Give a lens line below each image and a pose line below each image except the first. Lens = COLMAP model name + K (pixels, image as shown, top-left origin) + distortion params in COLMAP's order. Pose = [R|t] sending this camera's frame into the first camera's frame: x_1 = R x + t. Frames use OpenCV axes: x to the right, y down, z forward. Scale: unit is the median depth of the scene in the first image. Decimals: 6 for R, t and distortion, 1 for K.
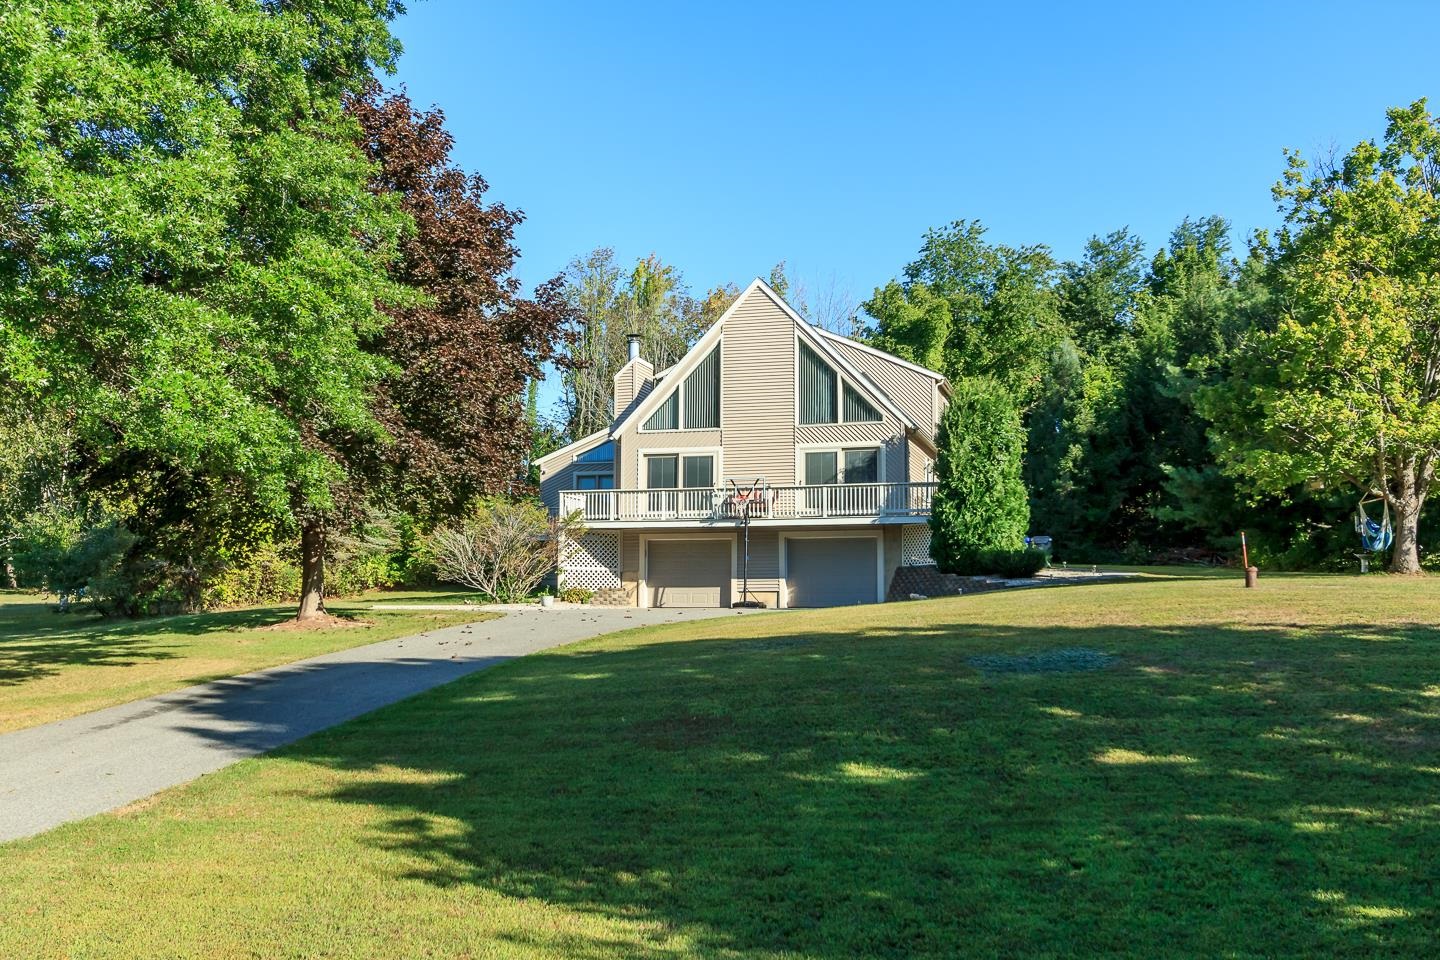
lens RADIAL K [[1440.3, 0, 711.4], [0, 1440.3, 464.1], [0, 0, 1]] dist [0.003992, 0.000000]
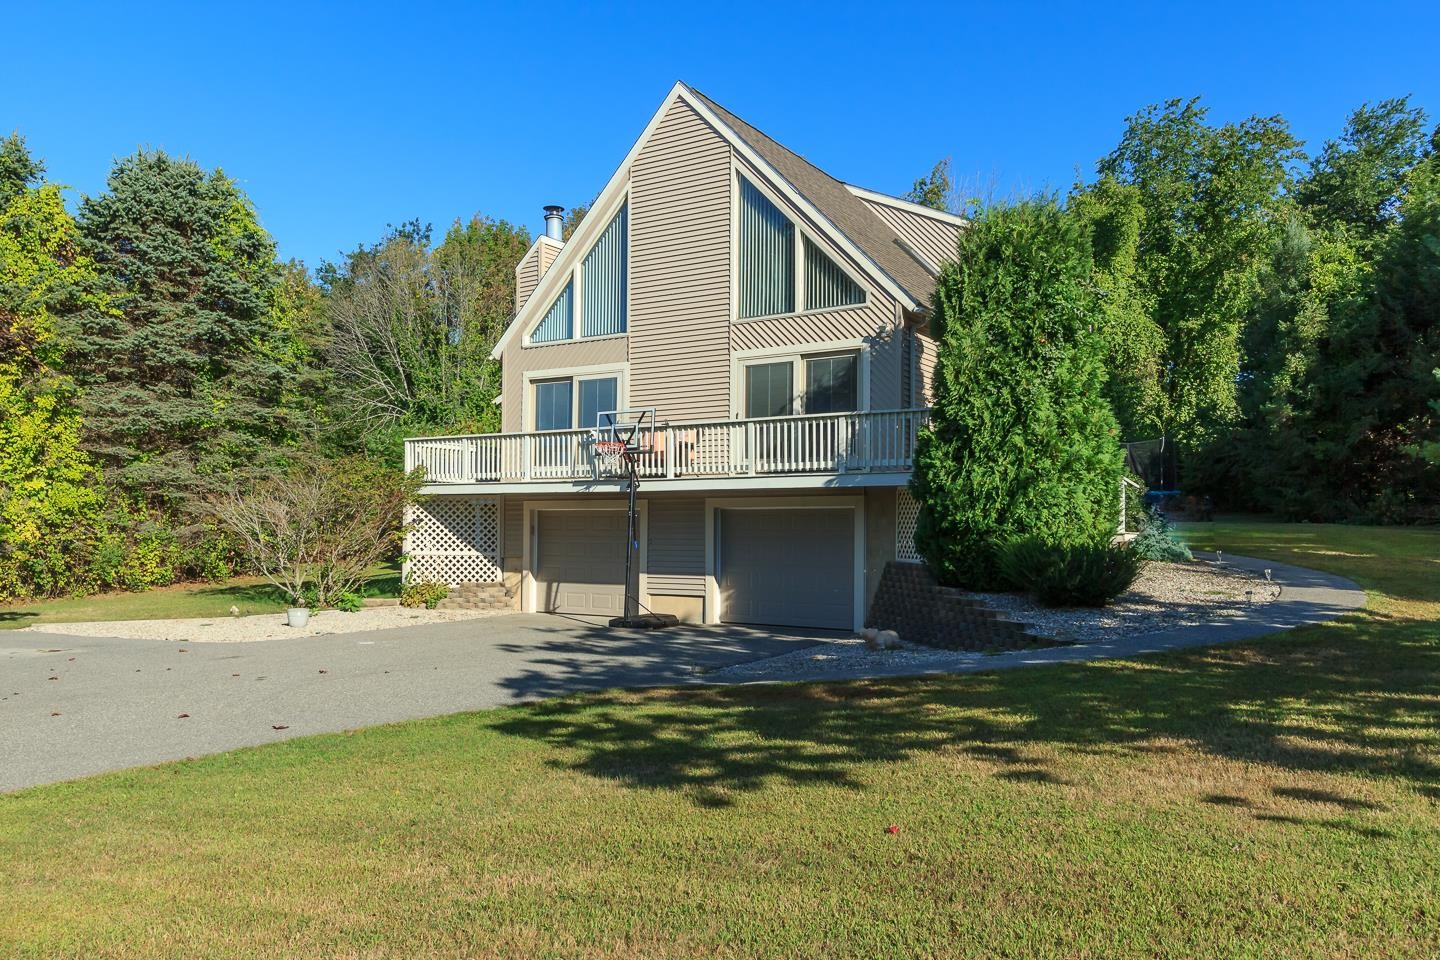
lens RADIAL K [[1083.9, 0, 718.6], [0, 1083.9, 489.6], [0, 0, 1]] dist [0.000930, 0.001611]
pose [[0.960449, -0.008468, -0.278326, 0.179465], [0.028906, 0.997169, 0.069410, 0.011851], [0.276950, -0.074710, 0.957975, 0.565843]]
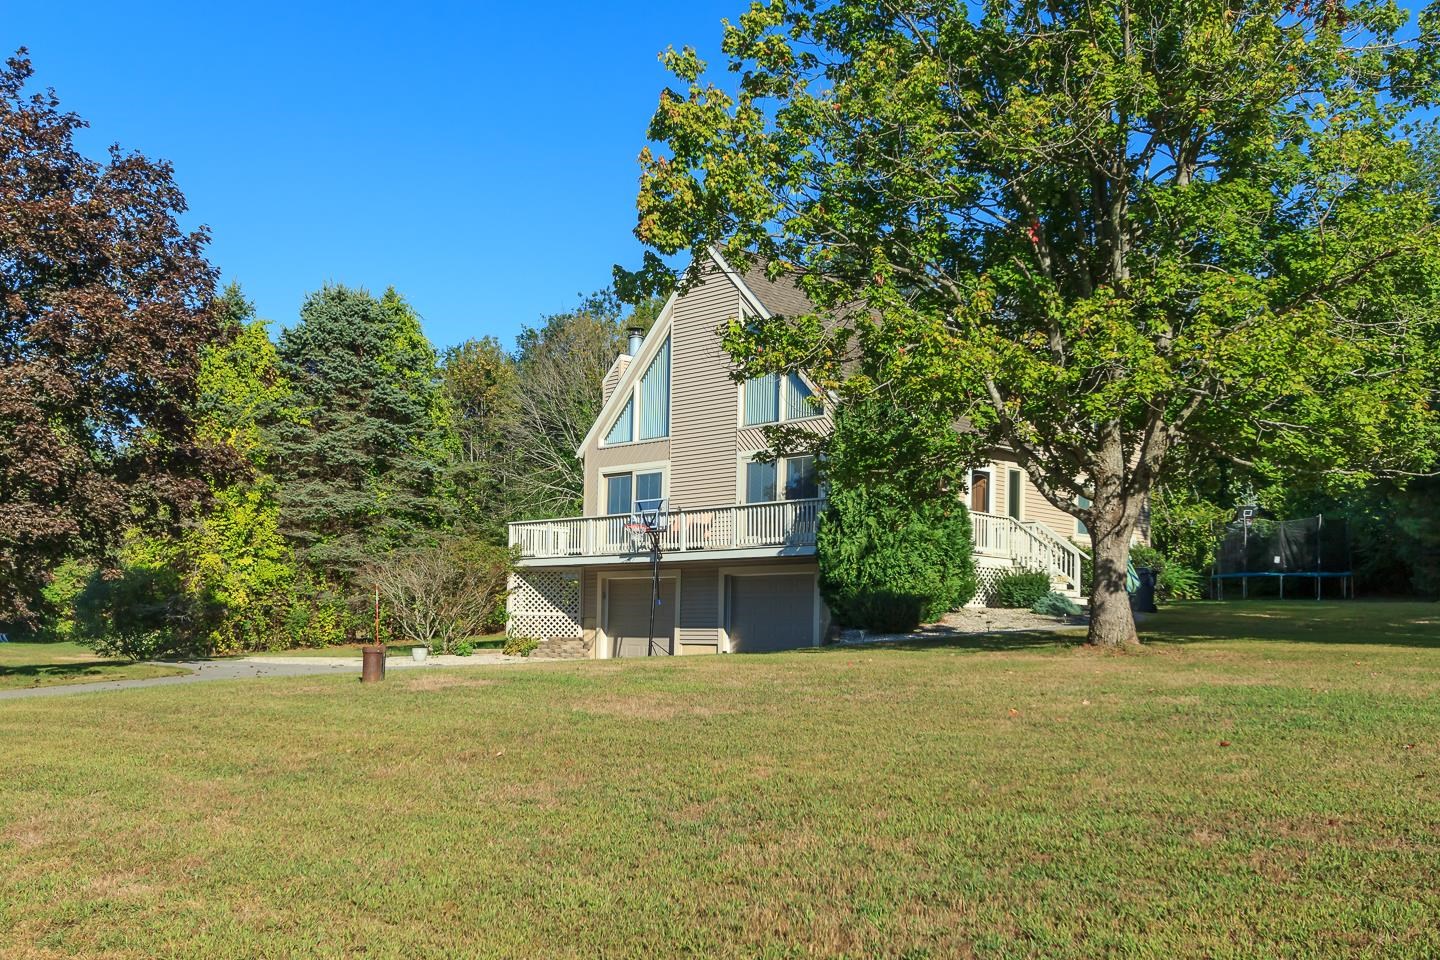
lens RADIAL K [[1440.3, 0, 714.0], [0, 1440.3, 550.0], [0, 0, 1]] dist [0.003992, 0.000000]
pose [[0.866729, -0.019570, -0.498395, 0.430064], [0.042341, 0.998510, 0.034426, 0.011086], [0.496978, -0.050941, 0.866266, 0.331686]]
